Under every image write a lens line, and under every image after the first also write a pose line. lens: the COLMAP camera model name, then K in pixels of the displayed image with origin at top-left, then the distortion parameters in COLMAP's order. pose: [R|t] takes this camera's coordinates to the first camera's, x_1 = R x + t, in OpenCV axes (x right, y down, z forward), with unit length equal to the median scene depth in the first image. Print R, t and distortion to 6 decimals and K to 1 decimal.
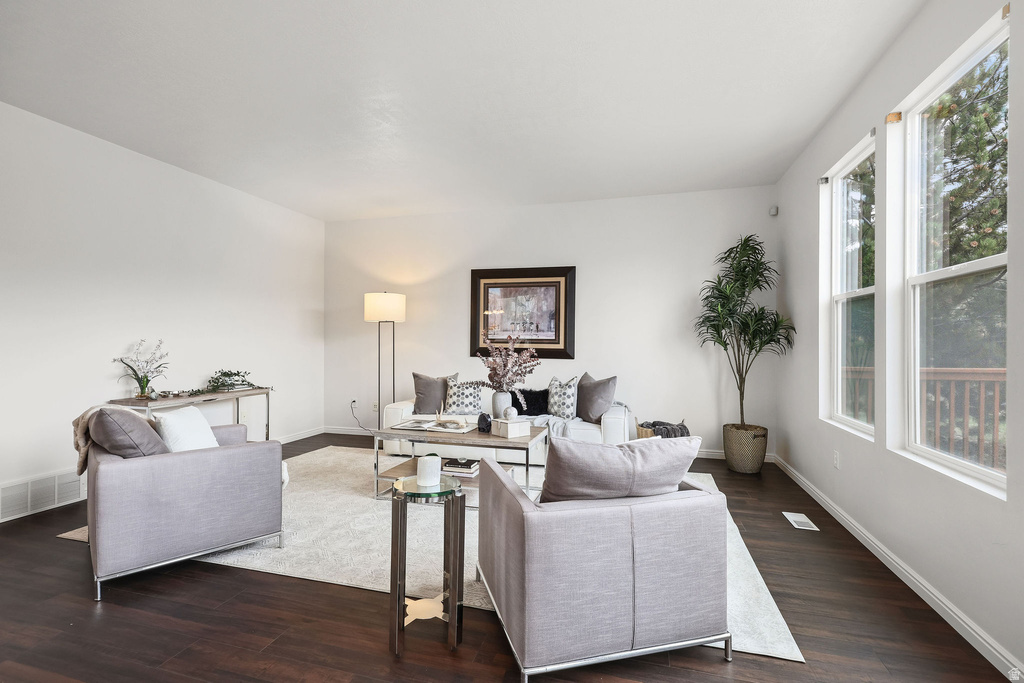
lens RADIAL K [[473.0, 0, 512.0], [0, 473.0, 341.5], [0, 0, 1]] dist [0.004081, -0.000238]
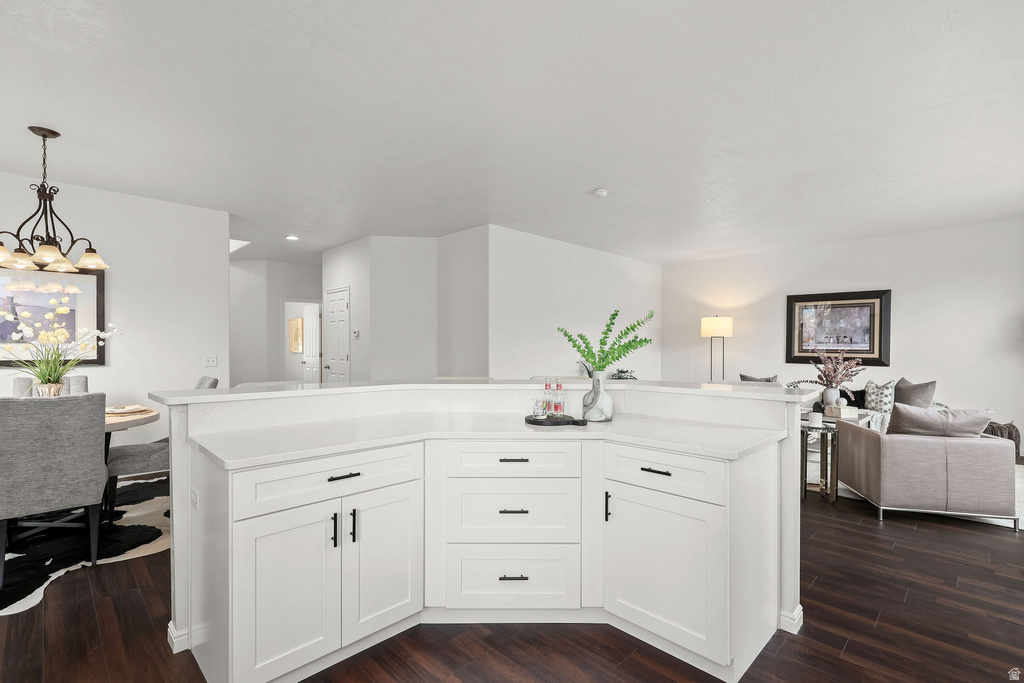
lens RADIAL K [[472.2, 0, 507.9], [0, 472.2, 348.4], [0, 0, 1]] dist [0.004276, -0.000904]
pose [[0.868940, -0.000770, -0.494917, -0.125350], [0.003217, 0.999986, 0.004093, -0.018192], [0.494907, -0.005149, 0.868931, -0.569041]]
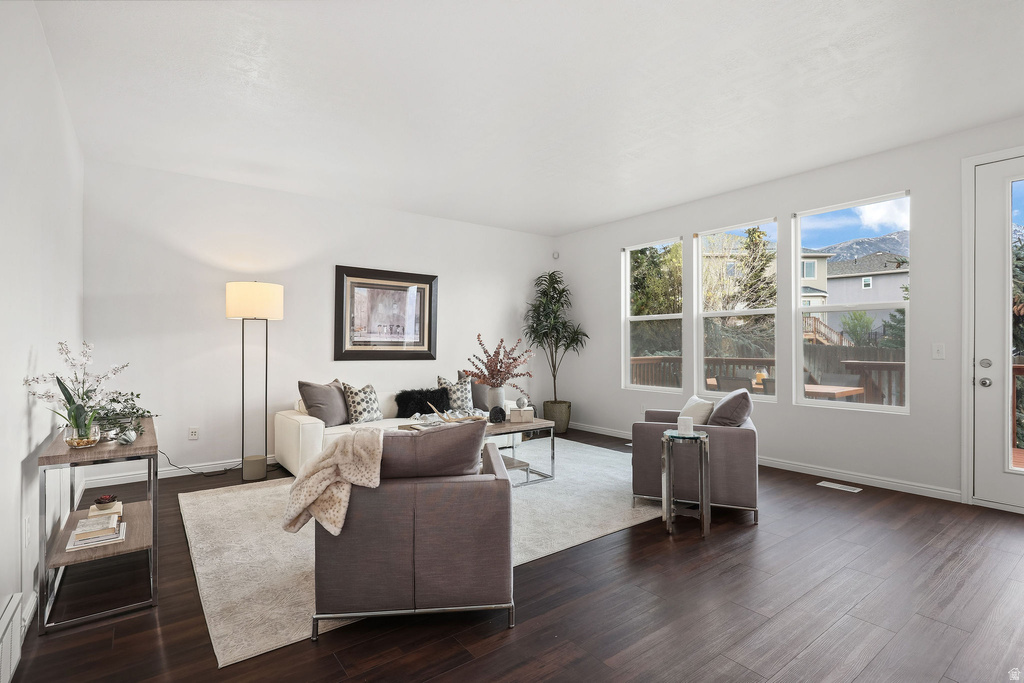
lens RADIAL K [[489.1, 0, 508.7], [0, 489.1, 346.9], [0, 0, 1]] dist [-0.000390, -0.000335]
pose [[0.598419, -0.006602, 0.801156, -0.733011], [0.002397, 0.999976, 0.006450, 0.000206], [-0.801180, -0.001940, 0.598421, 0.197303]]
